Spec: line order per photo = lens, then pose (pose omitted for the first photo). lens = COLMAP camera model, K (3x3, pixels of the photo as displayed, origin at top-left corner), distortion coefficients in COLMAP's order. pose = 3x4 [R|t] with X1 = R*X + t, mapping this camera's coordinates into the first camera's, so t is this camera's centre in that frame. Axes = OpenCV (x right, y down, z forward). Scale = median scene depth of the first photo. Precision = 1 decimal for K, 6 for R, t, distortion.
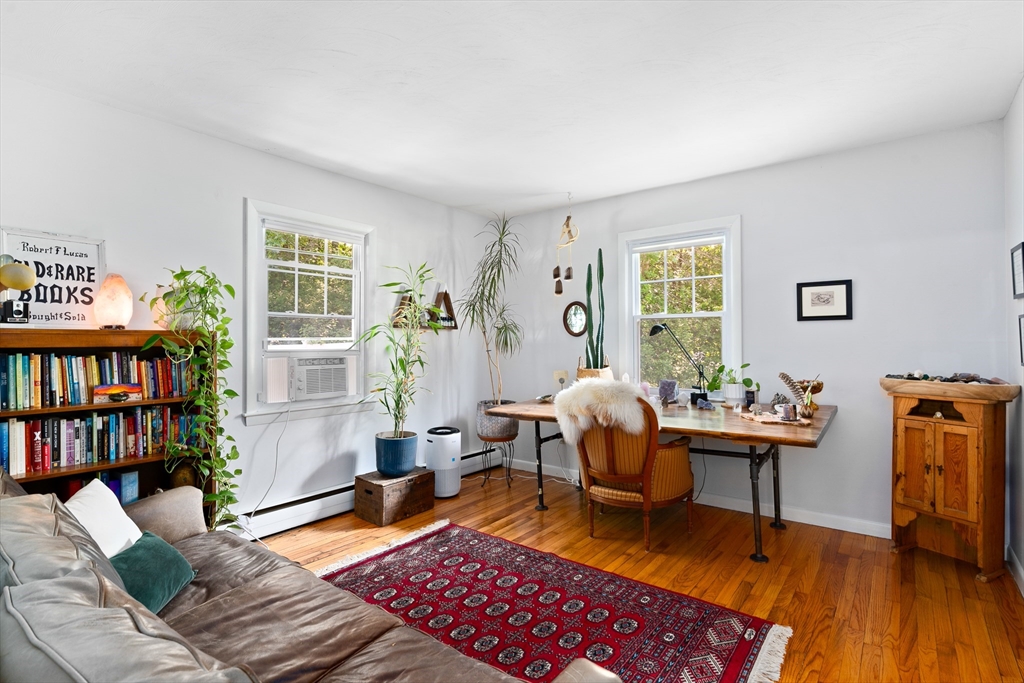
lens RADIAL K [[509.2, 0, 511.7], [0, 509.2, 332.4], [0, 0, 1]] dist [-0.006889, 0.000467]
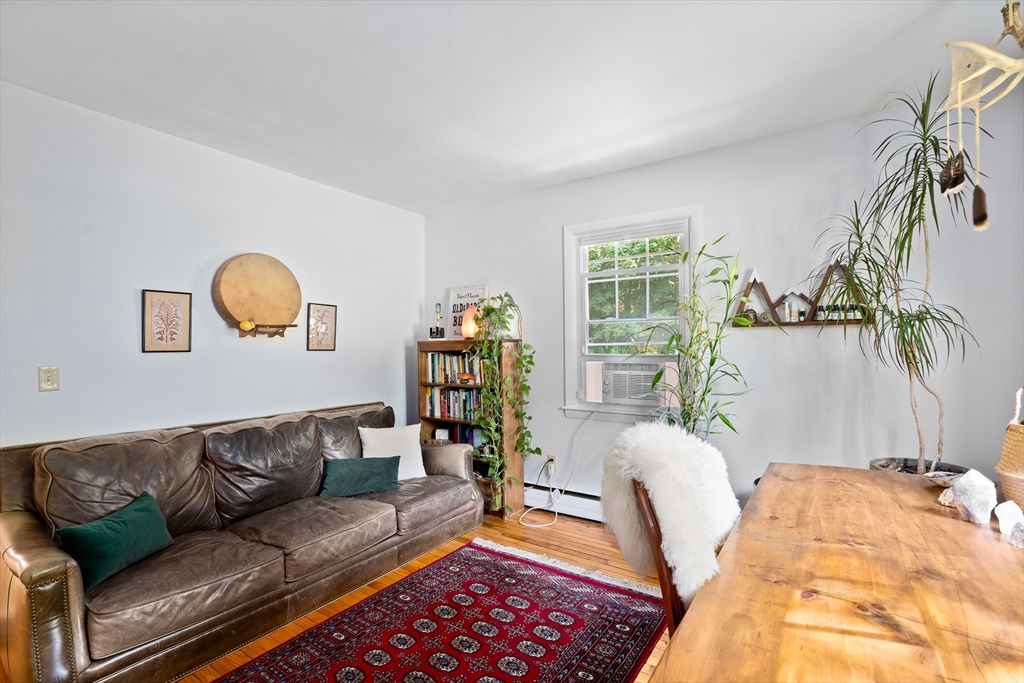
lens RADIAL K [[468.2, 0, 506.5], [0, 468.2, 345.8], [0, 0, 1]] dist [-0.003389, 0.000238]
pose [[0.051035, -0.003796, -0.998690, 0.651246], [0.023200, 0.999727, -0.002614, 0.017841], [0.998427, -0.023036, 0.051109, 0.924559]]
